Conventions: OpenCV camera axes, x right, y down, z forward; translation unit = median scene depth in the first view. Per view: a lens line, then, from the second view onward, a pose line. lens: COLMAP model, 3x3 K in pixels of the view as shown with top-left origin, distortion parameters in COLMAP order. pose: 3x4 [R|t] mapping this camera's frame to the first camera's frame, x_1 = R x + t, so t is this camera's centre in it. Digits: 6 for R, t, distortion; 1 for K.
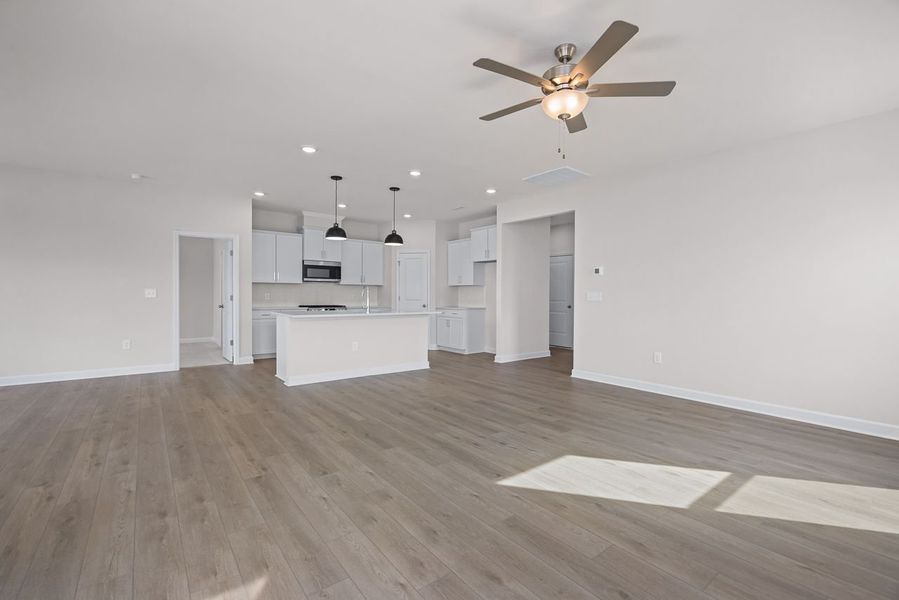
lens RADIAL K [[404.8, 0, 458.4], [0, 404.8, 298.9], [0, 0, 1]] dist [-0.012105, -0.000202]
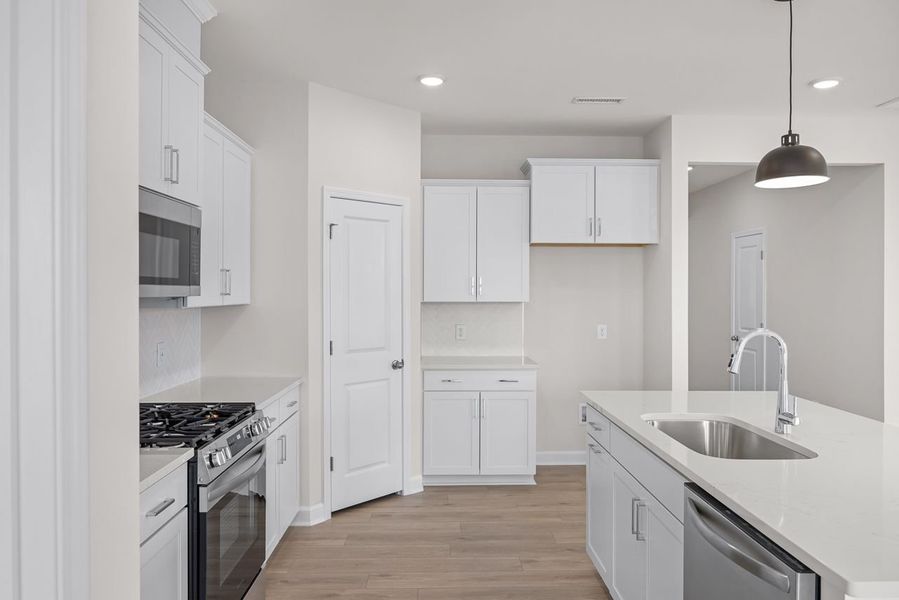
lens RADIAL K [[634.2, 0, 449.5], [0, 634.2, 300.0], [0, 0, 1]] dist [-0.005967, -0.001679]
pose [[0.593214, -0.016959, 0.804866, -0.517320], [0.010265, 0.999856, 0.013501, -0.046915], [-0.804979, 0.000253, 0.593303, 0.721062]]
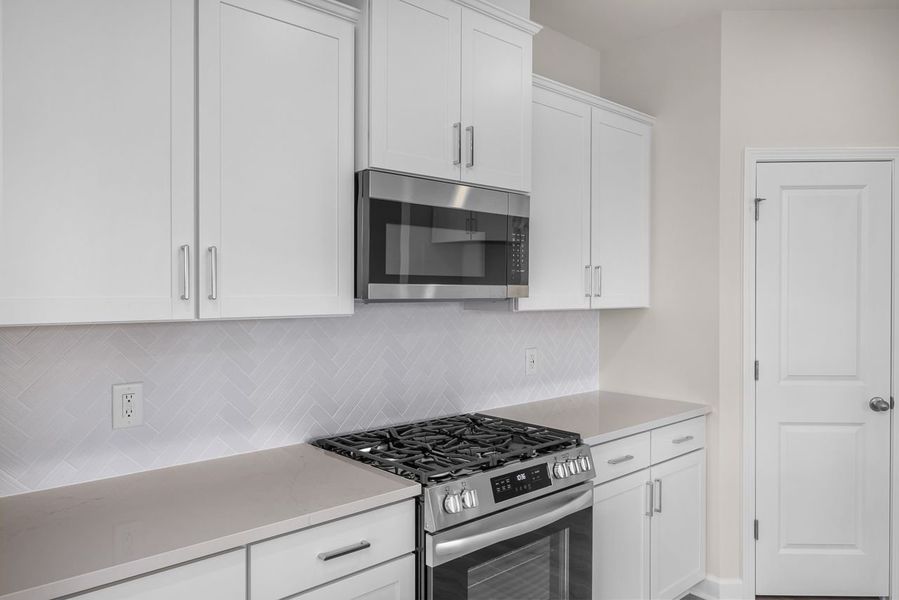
lens RADIAL K [[619.2, 0, 448.7], [0, 619.2, 298.1], [0, 0, 1]] dist [-0.002339, -0.000860]
pose [[0.996824, -0.005035, 0.079481, -0.370136], [0.004671, 0.999978, 0.004769, -0.046985], [-0.079503, -0.004382, 0.996825, 0.754559]]
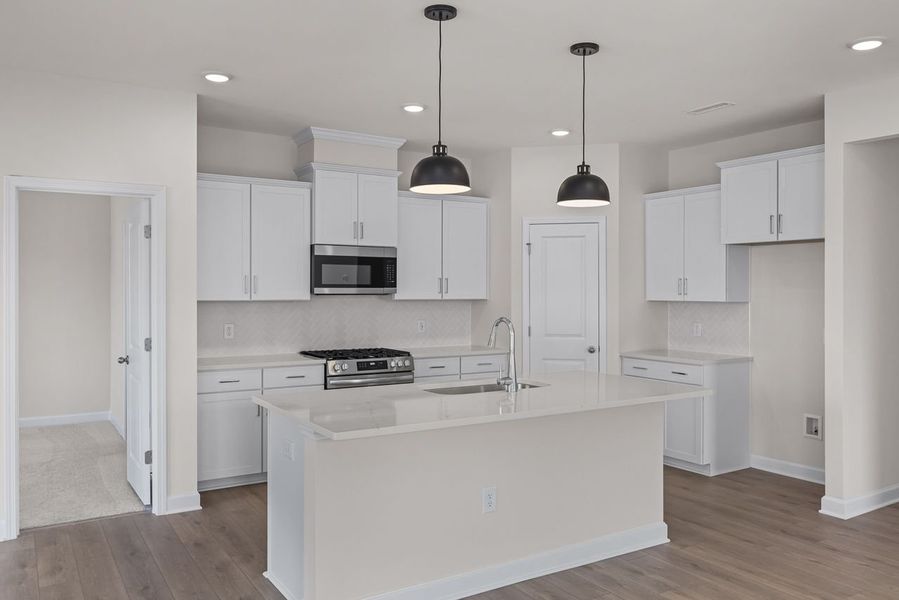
lens RADIAL K [[691.1, 0, 453.8], [0, 691.1, 290.3], [0, 0, 1]] dist [-0.003148, -0.001013]
pose [[0.995373, -0.004565, -0.095979, -0.170866], [0.003763, 0.999956, -0.008535, -0.042269], [0.096014, 0.008134, 0.995347, 0.304659]]
